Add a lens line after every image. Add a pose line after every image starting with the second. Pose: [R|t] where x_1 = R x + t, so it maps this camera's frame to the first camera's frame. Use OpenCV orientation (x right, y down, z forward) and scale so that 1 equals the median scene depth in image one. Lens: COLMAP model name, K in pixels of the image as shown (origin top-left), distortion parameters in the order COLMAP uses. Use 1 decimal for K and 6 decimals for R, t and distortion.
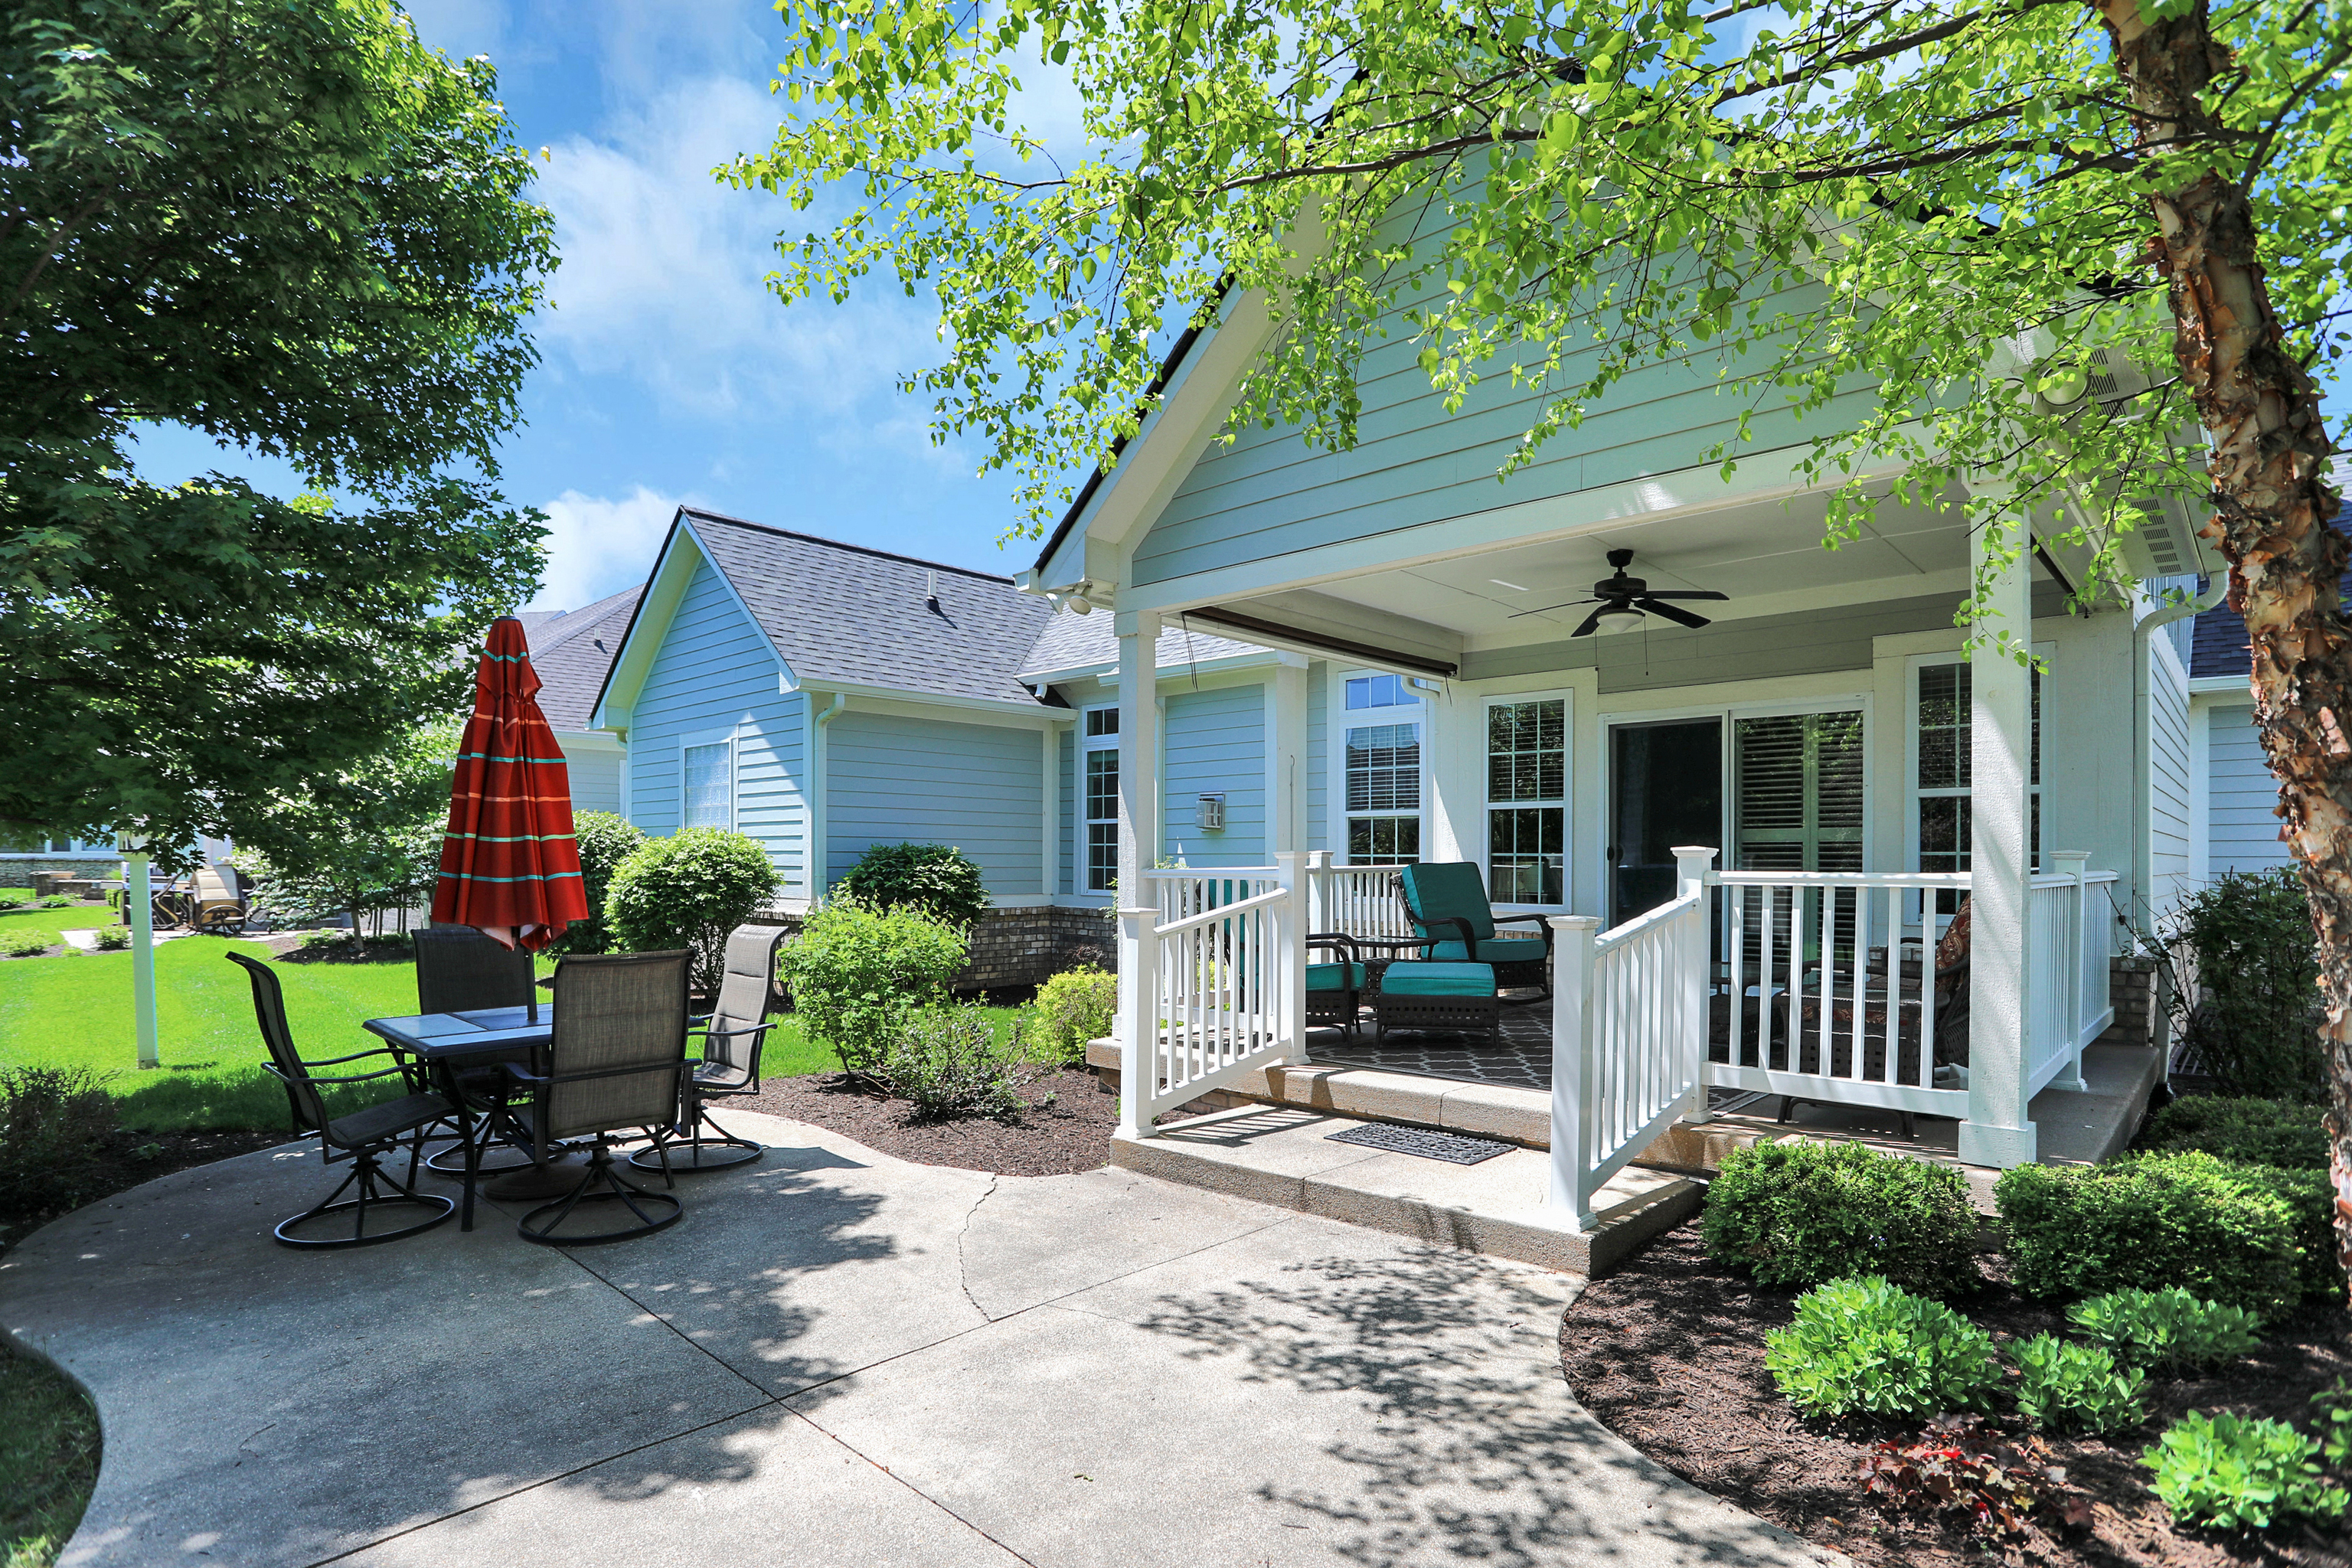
lens RADIAL K [[1196.8, 0, 1153.6], [0, 1196.8, 812.1], [0, 0, 1]] dist [-0.075377, 0.036736]
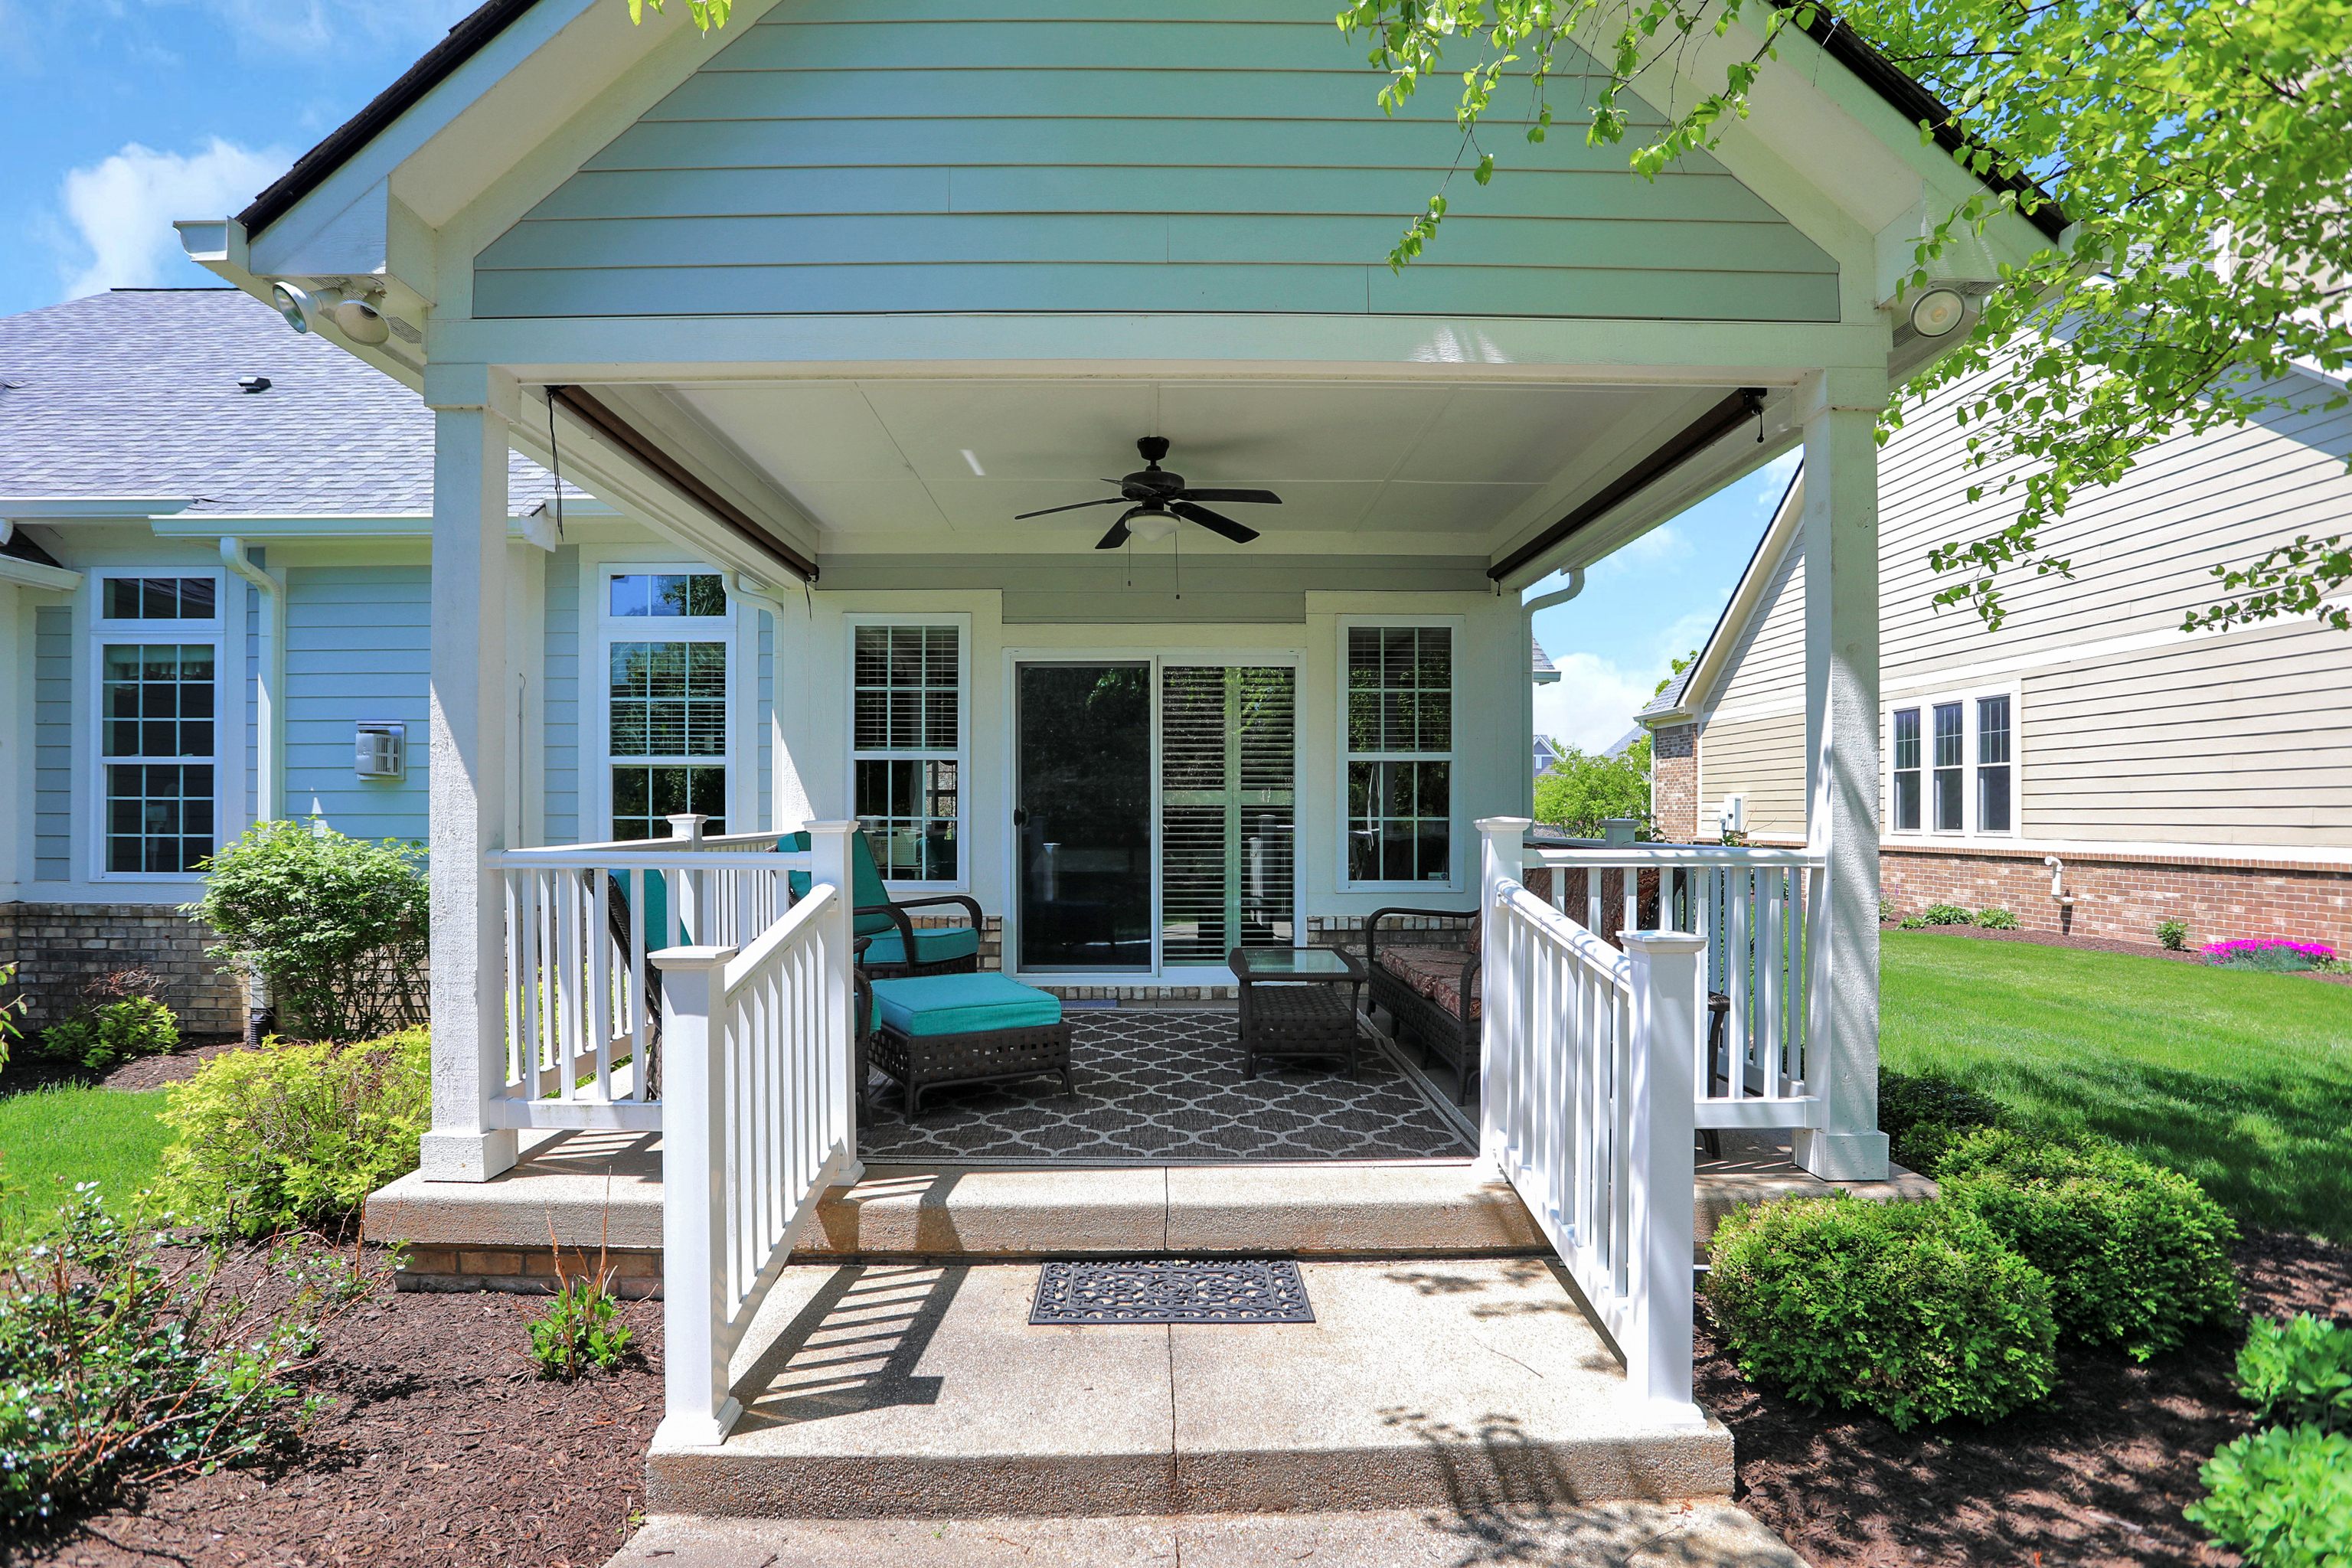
lens RADIAL K [[1176.7, 0, 1156.2], [0, 1176.7, 799.7], [0, 0, 1]] dist [-0.075436, 0.034979]
pose [[0.708712, 0.005601, 0.705476, -0.195585], [-0.026869, 0.999457, 0.019058, 0.006923], [-0.704986, -0.032462, 0.708478, 0.523542]]
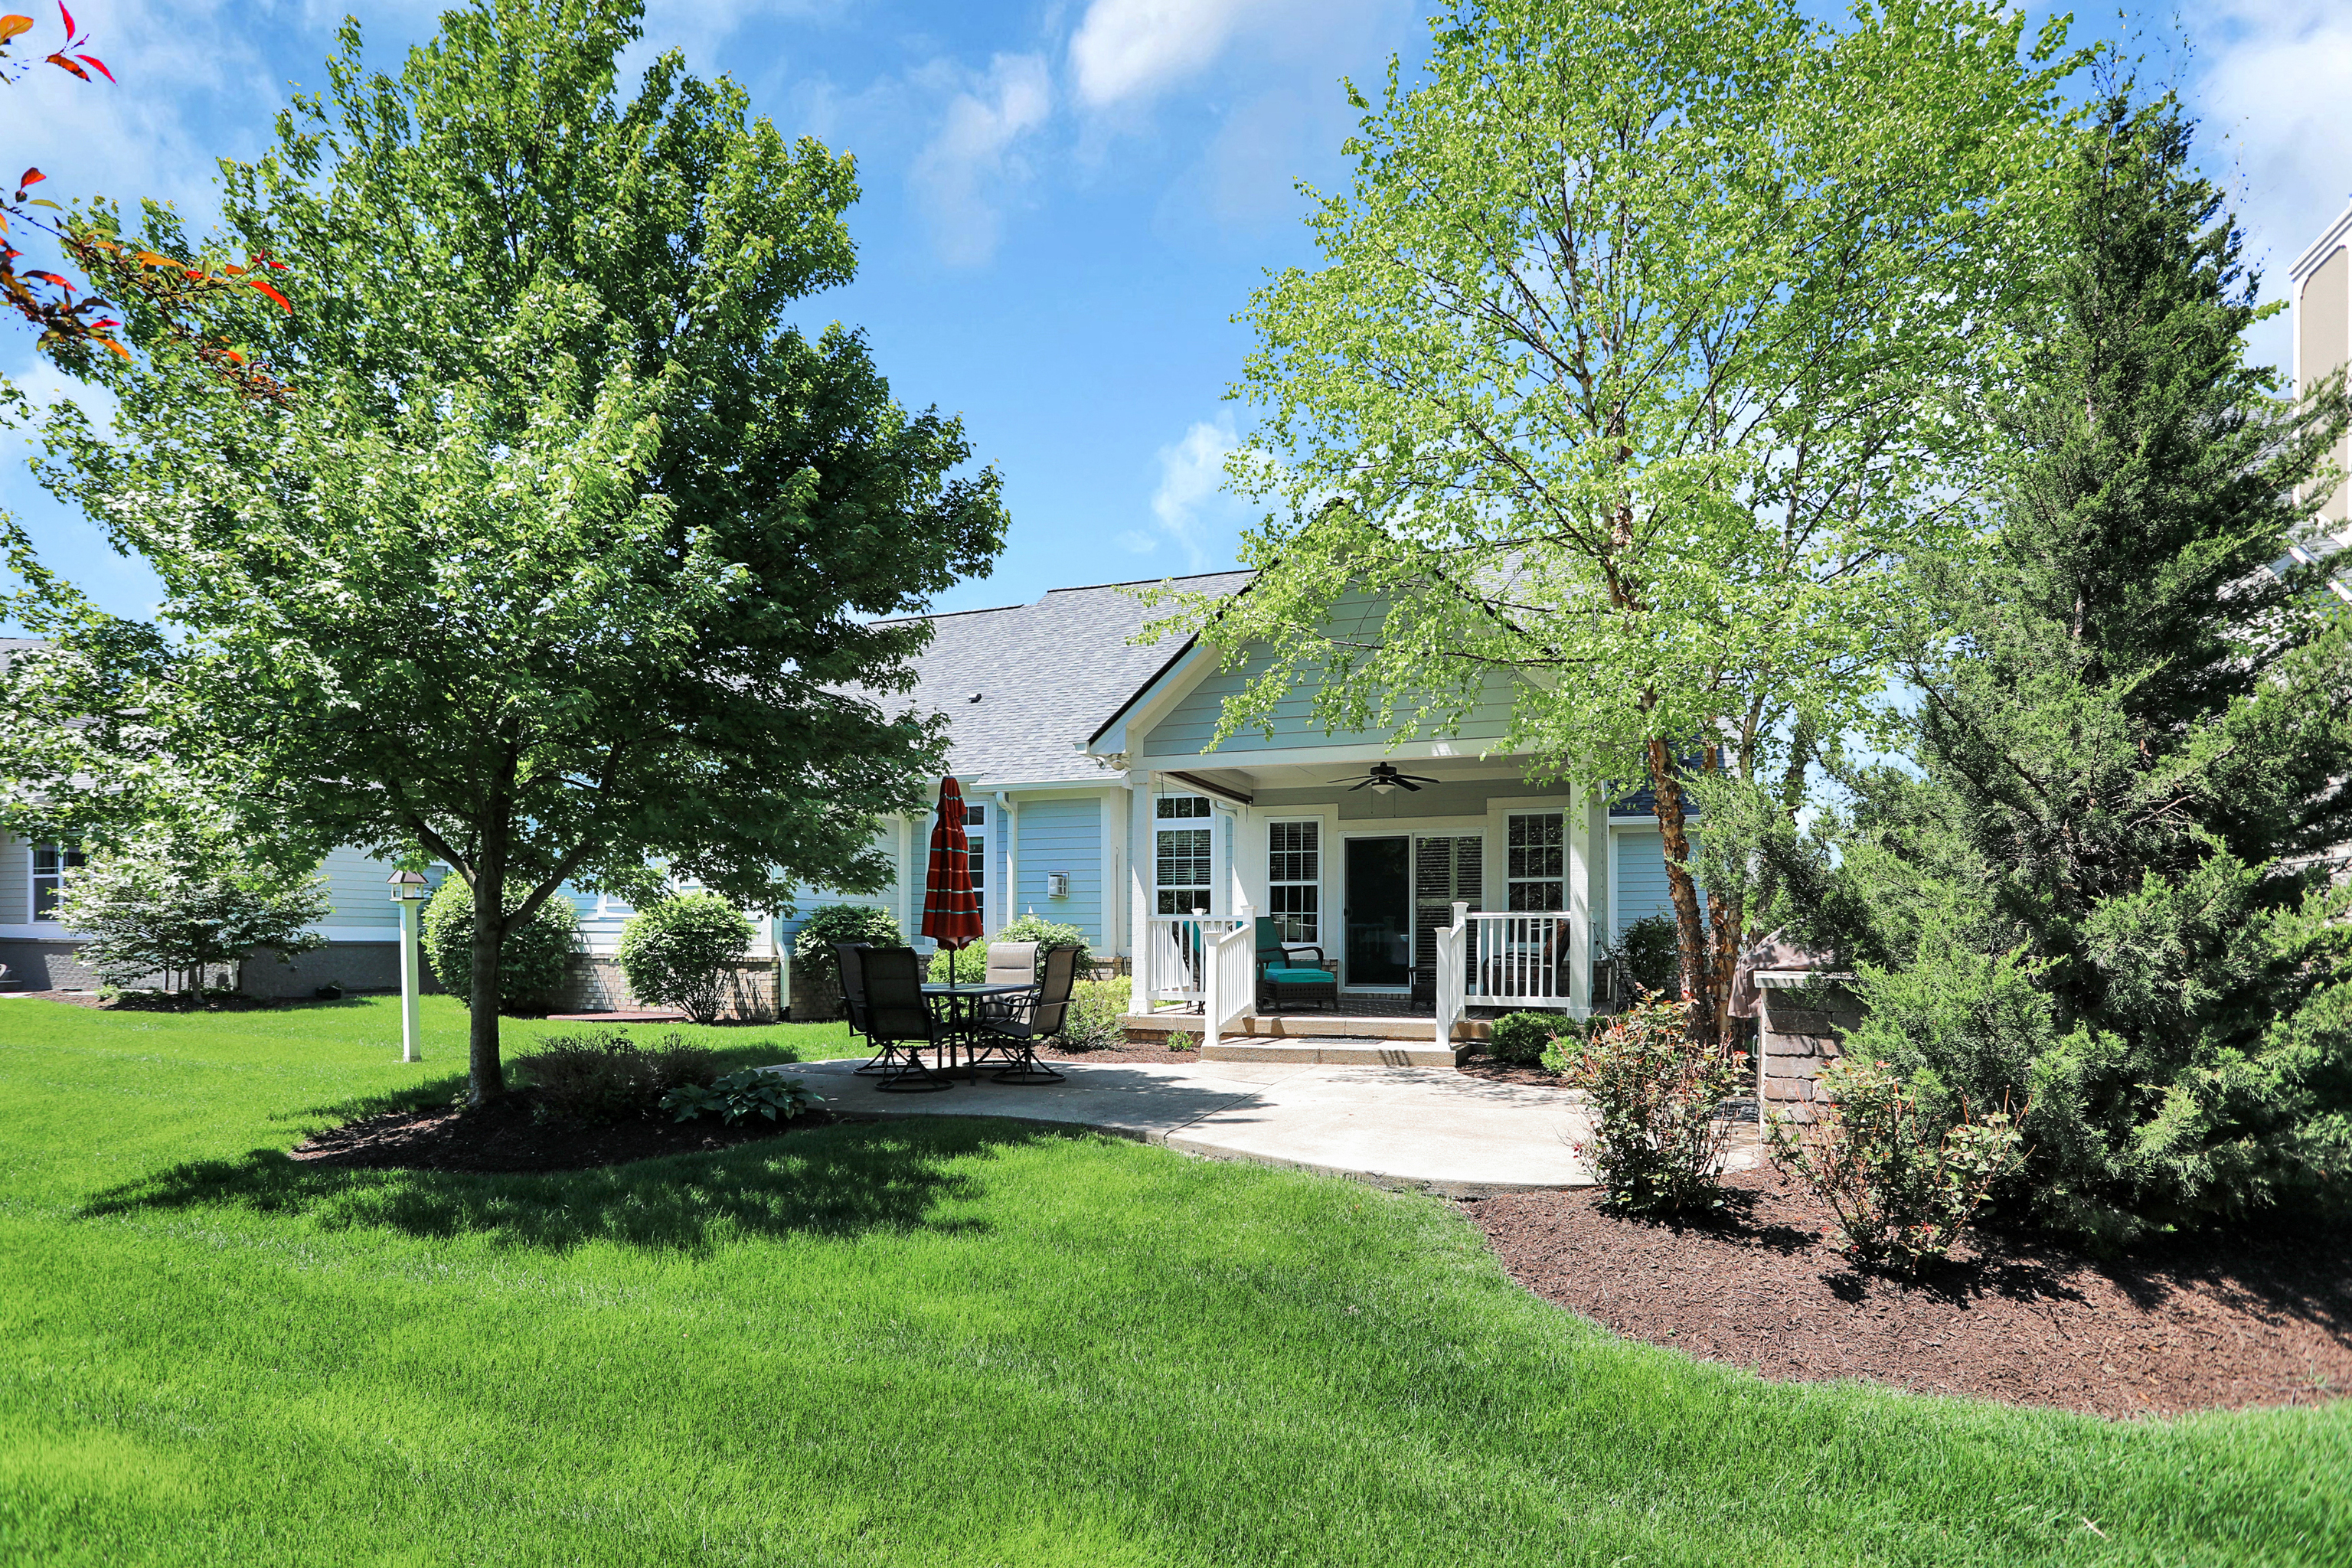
lens RADIAL K [[1196.8, 0, 1153.6], [0, 1196.8, 812.1], [0, 0, 1]] dist [-0.075377, 0.036736]
pose [[0.922993, 0.042440, 0.382469, -0.830778], [-0.017172, 0.997452, -0.069240, 0.021882], [-0.384433, 0.057340, 0.921370, -0.772004]]
